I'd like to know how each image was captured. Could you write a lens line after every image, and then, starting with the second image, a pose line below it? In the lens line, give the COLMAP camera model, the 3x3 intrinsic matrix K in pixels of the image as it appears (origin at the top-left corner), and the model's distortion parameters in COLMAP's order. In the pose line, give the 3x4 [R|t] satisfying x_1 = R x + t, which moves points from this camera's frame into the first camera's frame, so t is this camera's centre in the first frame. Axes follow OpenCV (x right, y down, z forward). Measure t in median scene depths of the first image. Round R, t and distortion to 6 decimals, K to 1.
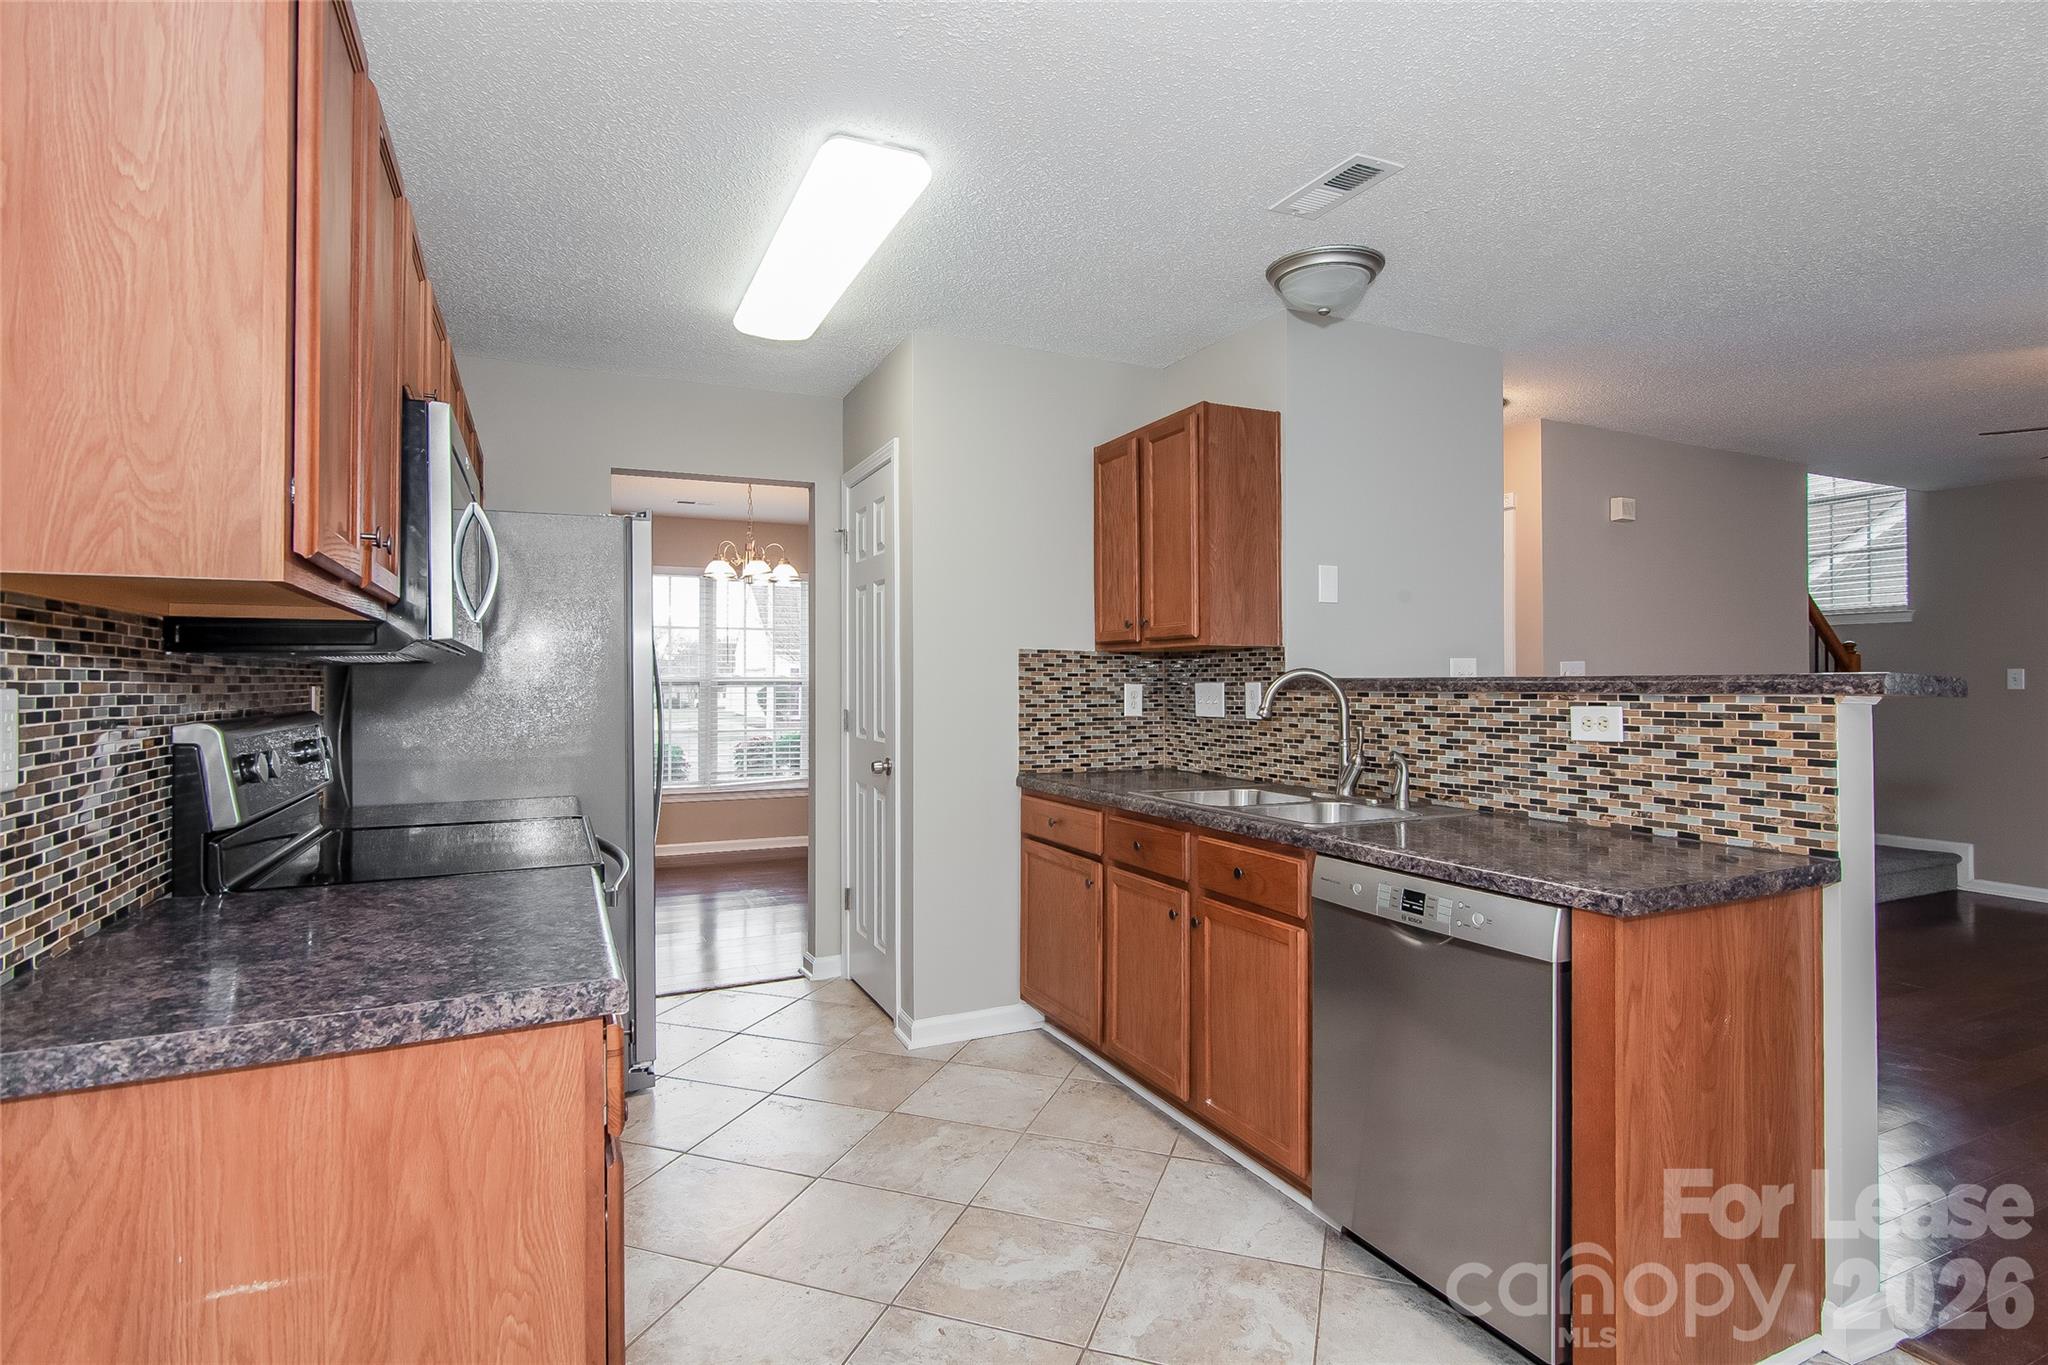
lens RADIAL K [[1006.2, 0, 1024.0], [0, 1006.2, 682.5], [0, 0, 1]] dist [-0.000365, -0.000671]
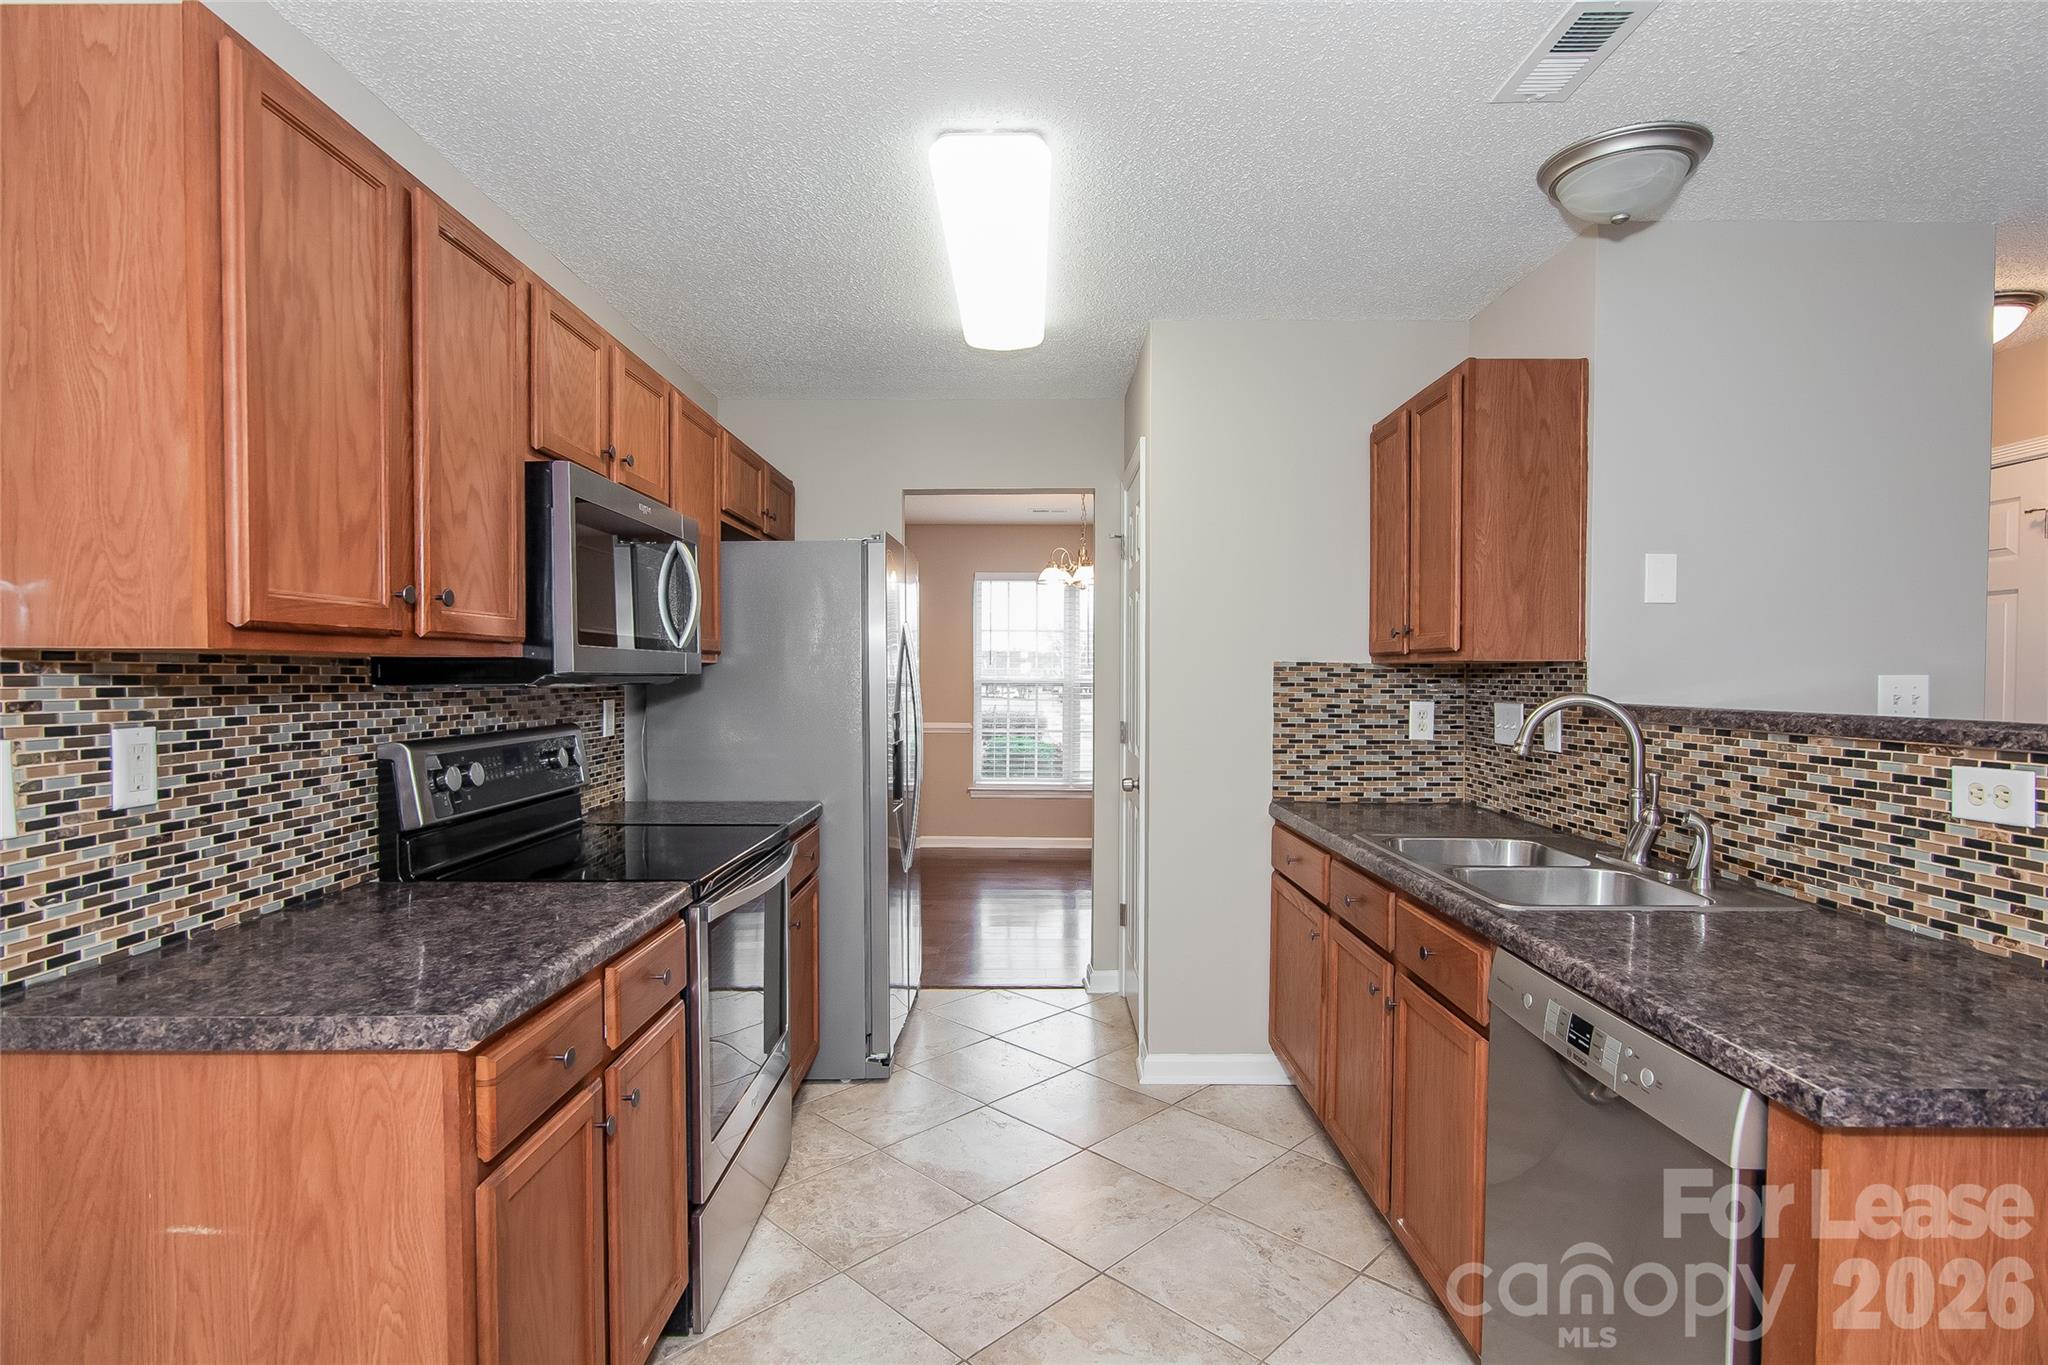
lens RADIAL K [[1007.0, 0, 1024.1], [0, 1007.0, 704.6], [0, 0, 1]] dist [-0.002024, -0.000126]
pose [[0.902998, 0.017936, -0.429271, 0.278684], [-0.005359, 0.999521, 0.030490, -0.033029], [0.429612, -0.025232, 0.902661, 0.149745]]
